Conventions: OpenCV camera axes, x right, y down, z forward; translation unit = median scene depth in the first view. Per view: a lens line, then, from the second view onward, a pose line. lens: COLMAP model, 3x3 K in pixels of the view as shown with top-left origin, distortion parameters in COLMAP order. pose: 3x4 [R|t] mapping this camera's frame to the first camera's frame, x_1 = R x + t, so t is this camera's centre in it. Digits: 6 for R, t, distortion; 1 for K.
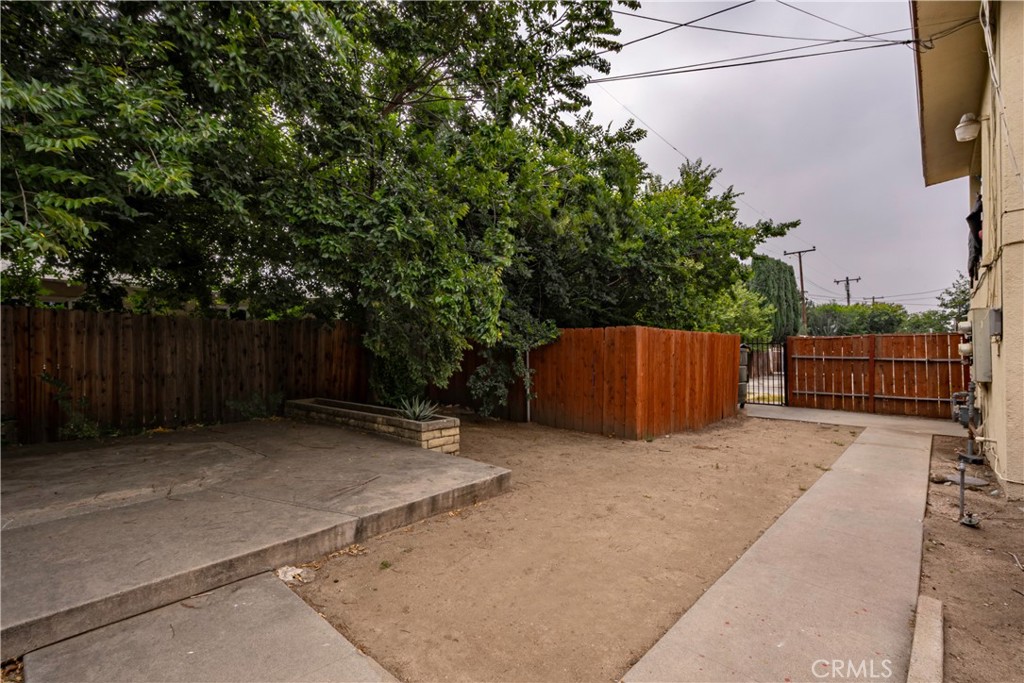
lens RADIAL K [[477.0, 0, 503.8], [0, 477.0, 341.9], [0, 0, 1]] dist [-0.004236, 0.000401]
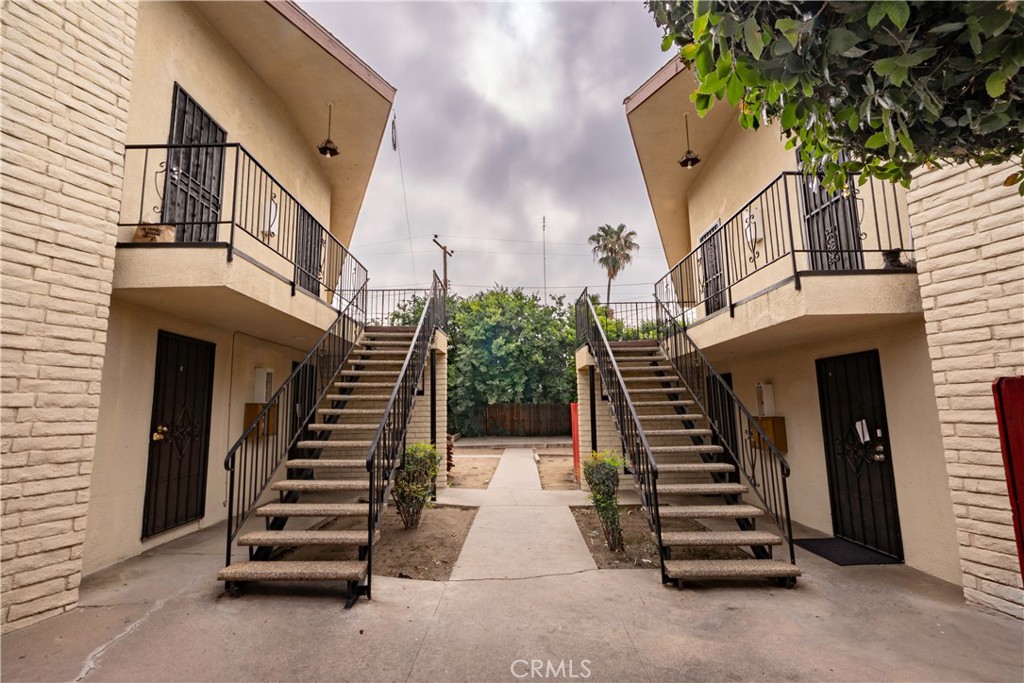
lens RADIAL K [[477.0, 0, 509.1], [0, 477.0, 340.1], [0, 0, 1]] dist [-0.004236, 0.000401]
pose [[0.665588, -0.116293, -0.737203, 1.755159], [0.016091, 0.989792, -0.141610, -0.024132], [0.746146, 0.082392, 0.660665, -1.503351]]
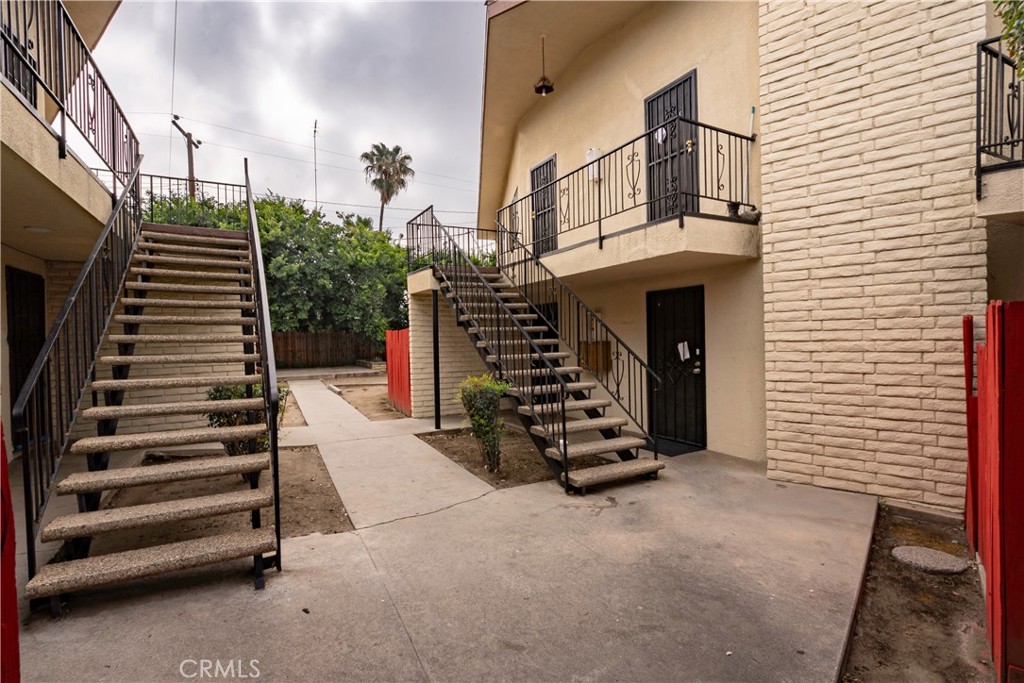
lens RADIAL K [[477.0, 0, 507.0], [0, 477.0, 339.0], [0, 0, 1]] dist [-0.004236, 0.000401]
pose [[0.940601, -0.015926, -0.339140, 1.547071], [0.020869, 0.999722, 0.010933, -0.019324], [0.338871, -0.017361, 0.940673, -1.570431]]
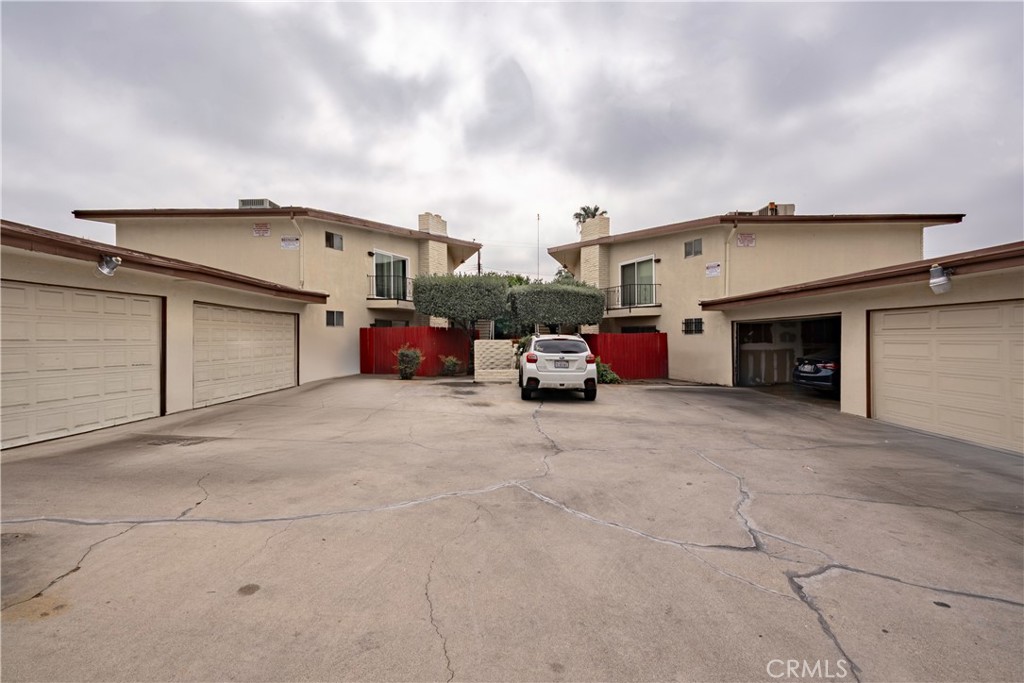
lens RADIAL K [[477.0, 0, 508.8], [0, 477.0, 337.7], [0, 0, 1]] dist [-0.004236, 0.000401]
pose [[0.672622, 0.002819, -0.739981, 3.836561], [-0.001835, 0.999996, 0.002142, -0.017639], [0.739984, -0.000083, 0.672625, -3.603149]]
